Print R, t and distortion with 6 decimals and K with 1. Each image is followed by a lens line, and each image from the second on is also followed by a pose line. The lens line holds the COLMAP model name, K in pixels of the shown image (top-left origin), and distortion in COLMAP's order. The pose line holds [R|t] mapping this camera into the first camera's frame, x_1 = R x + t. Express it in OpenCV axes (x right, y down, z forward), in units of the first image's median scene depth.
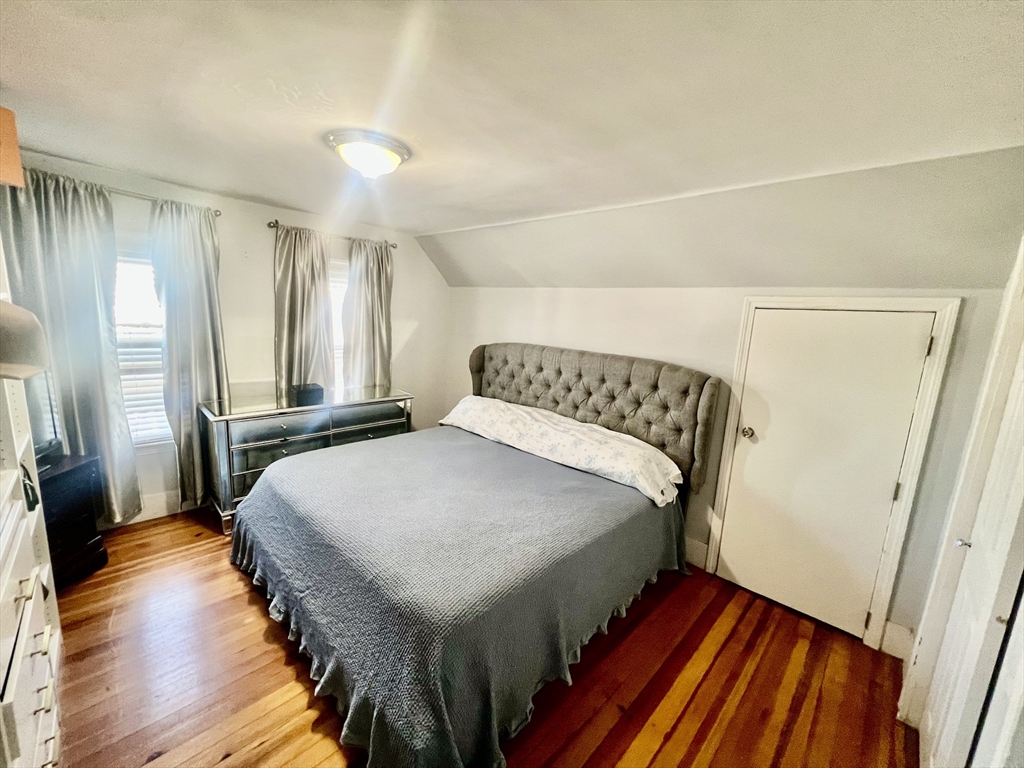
lens RADIAL K [[407.0, 0, 509.2], [0, 407.0, 386.8], [0, 0, 1]] dist [0.001427, -0.000004]
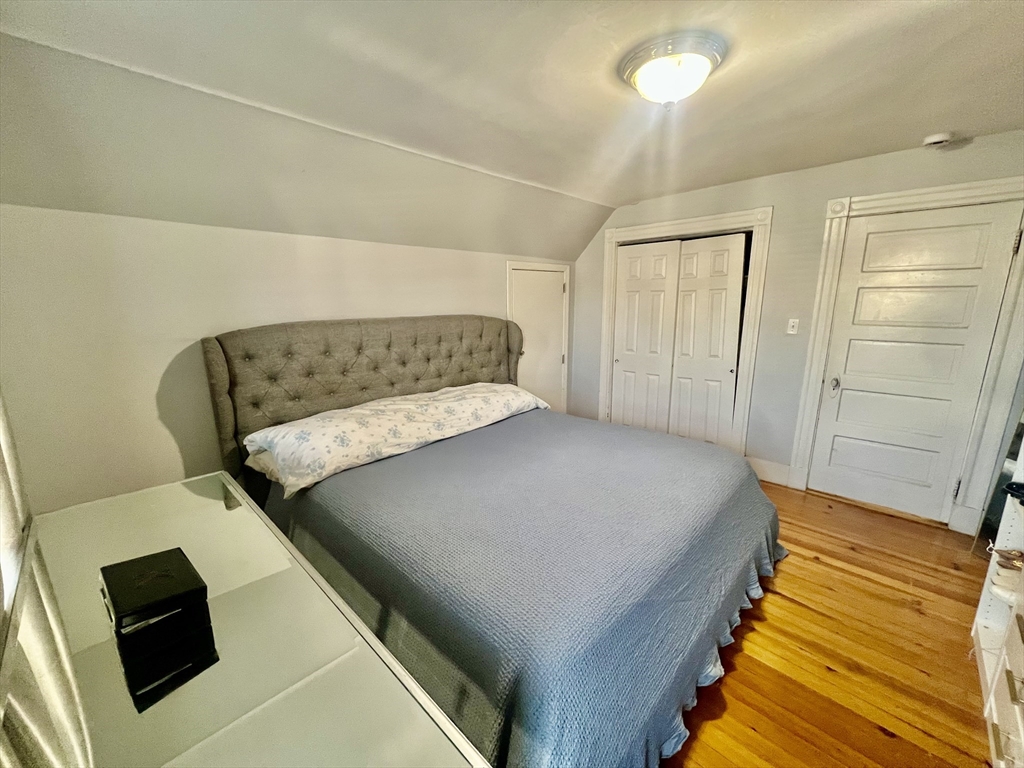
lens RADIAL K [[407.0, 0, 509.2], [0, 407.0, 386.8], [0, 0, 1]] dist [0.001427, -0.000004]
pose [[-0.002346, -0.271329, 0.962484, -0.742440], [0.179847, 0.946678, 0.267312, -0.146427], [-0.983692, 0.173727, 0.046577, 0.797333]]
